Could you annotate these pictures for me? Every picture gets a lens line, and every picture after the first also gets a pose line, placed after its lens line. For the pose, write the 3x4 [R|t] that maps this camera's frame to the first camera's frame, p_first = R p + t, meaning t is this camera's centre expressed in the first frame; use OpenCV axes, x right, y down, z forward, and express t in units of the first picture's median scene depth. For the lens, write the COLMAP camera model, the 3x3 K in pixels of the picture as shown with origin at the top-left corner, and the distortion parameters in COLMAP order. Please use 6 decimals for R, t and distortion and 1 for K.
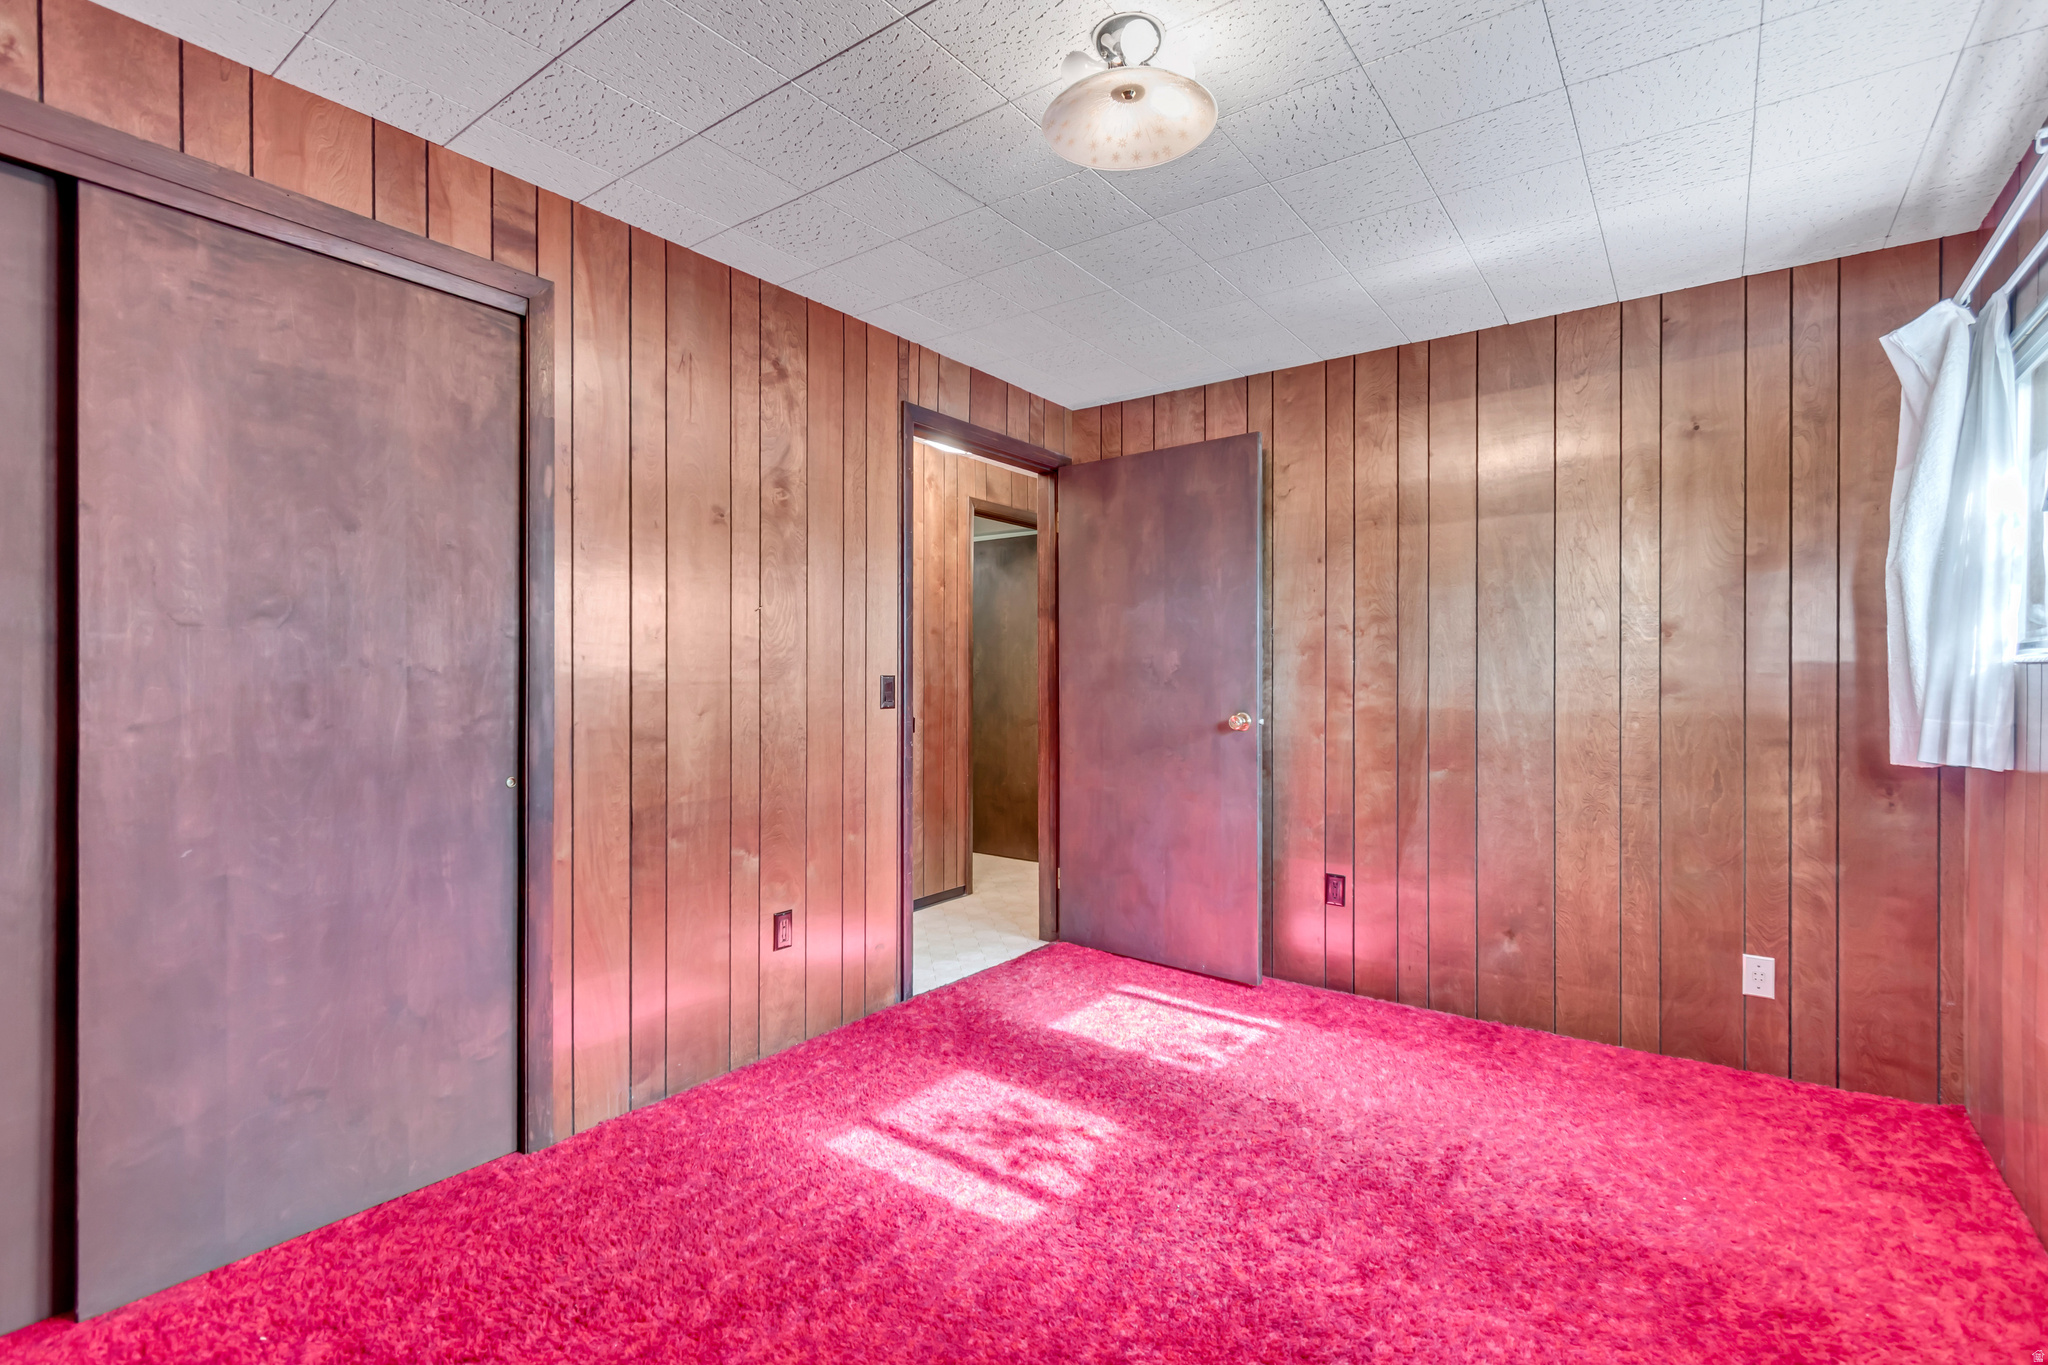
lens RADIAL K [[923.8, 0, 1018.0], [0, 923.8, 684.0], [0, 0, 1]] dist [0.002941, -0.000227]
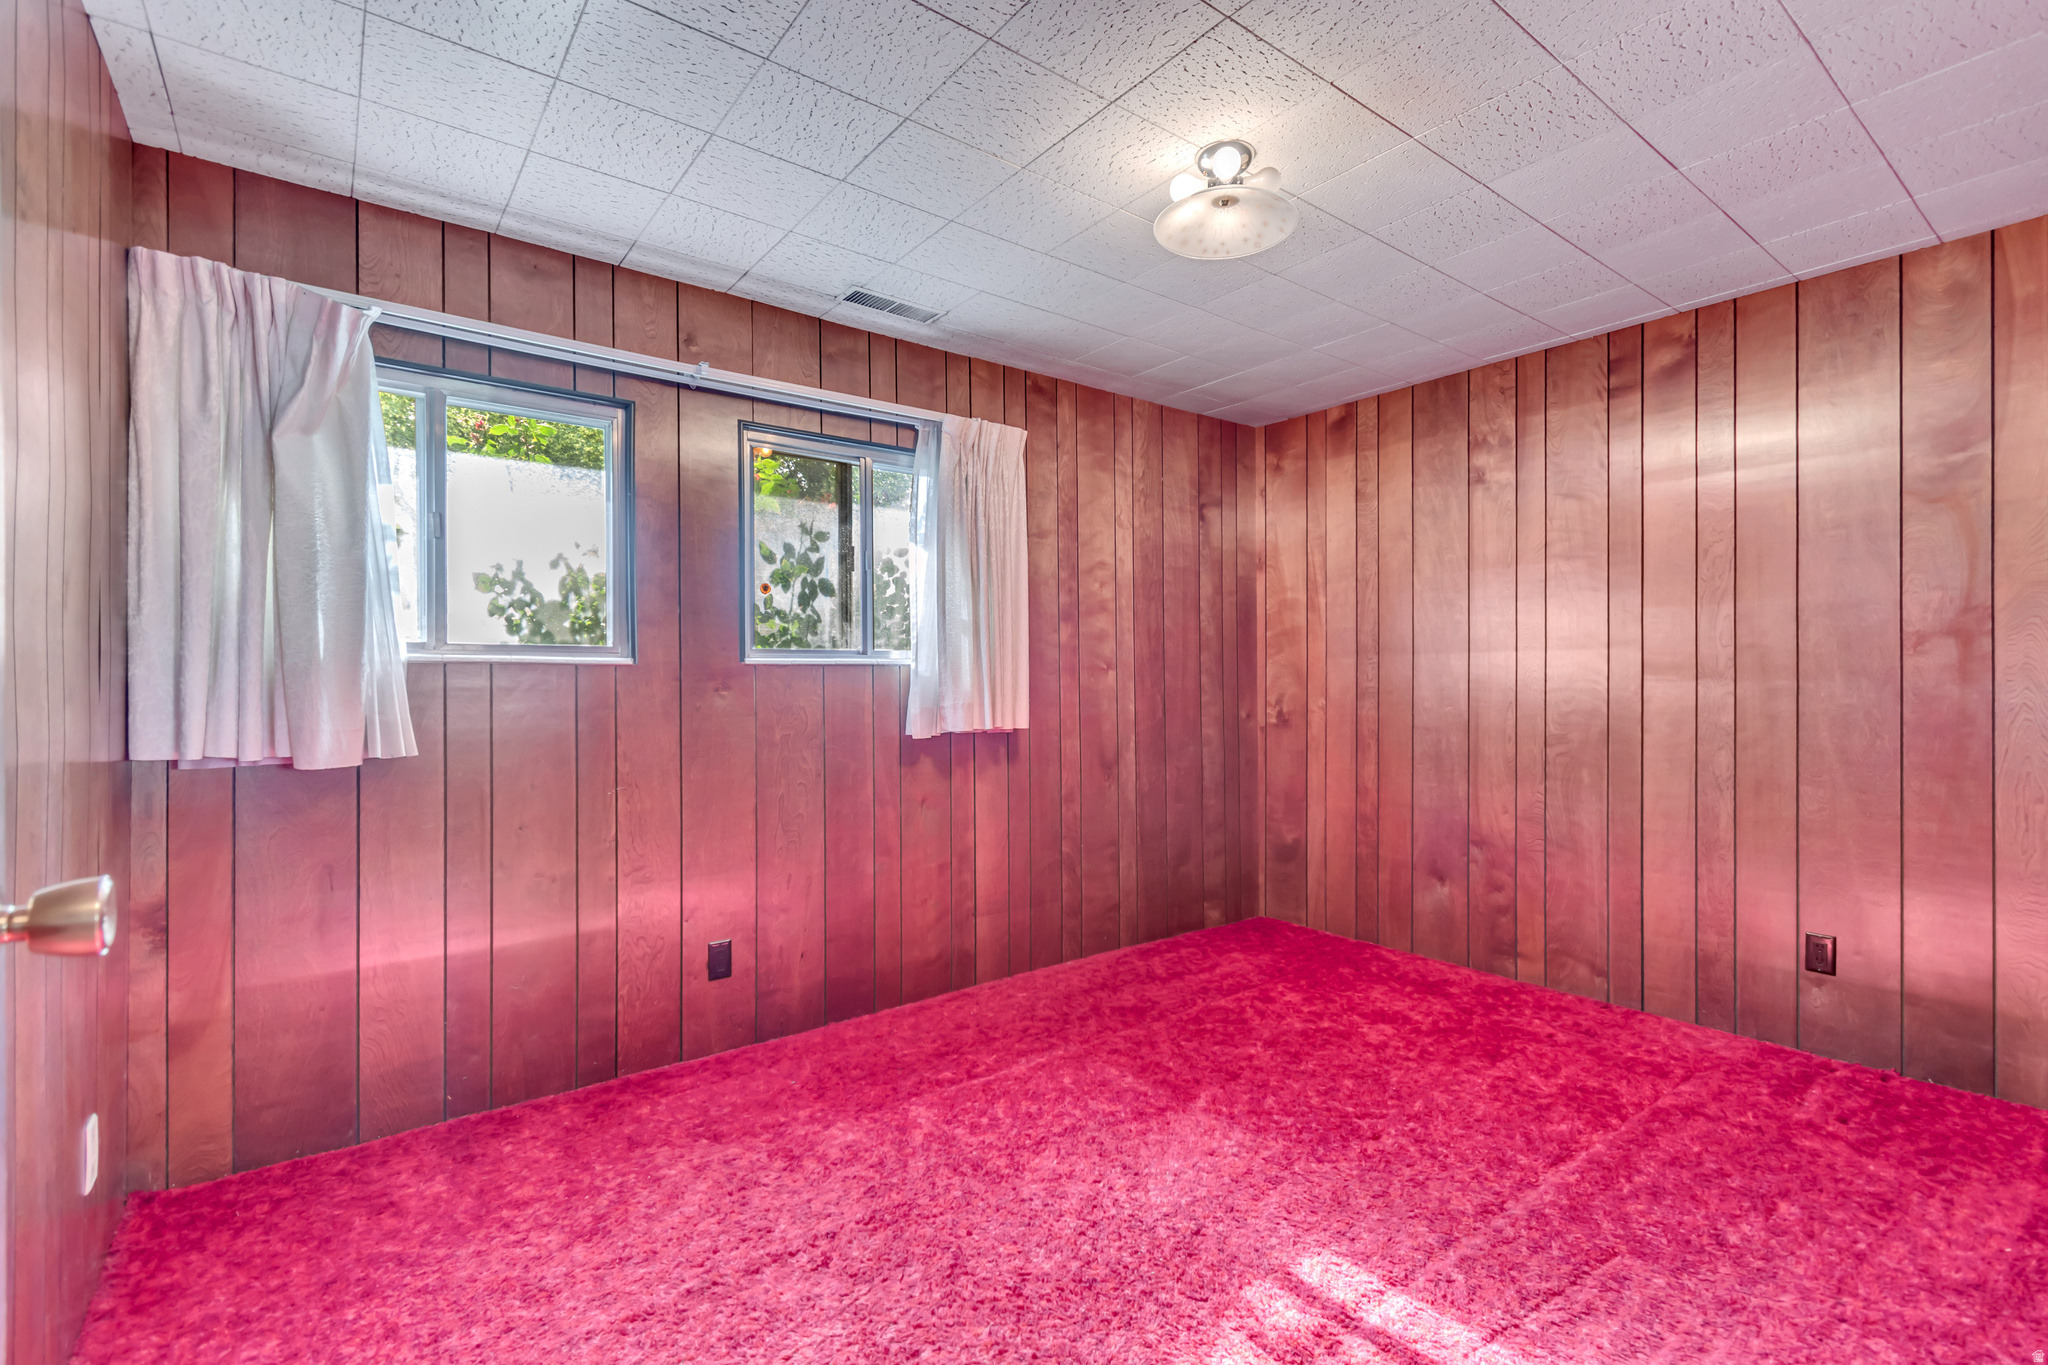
lens RADIAL K [[923.8, 0, 1019.3], [0, 923.8, 675.7], [0, 0, 1]] dist [0.002941, -0.000227]
pose [[-0.957229, 0.001021, 0.289330, 0.021517], [0.003532, 0.999961, 0.008156, -0.013950], [-0.289311, 0.008829, -0.957195, 1.838263]]
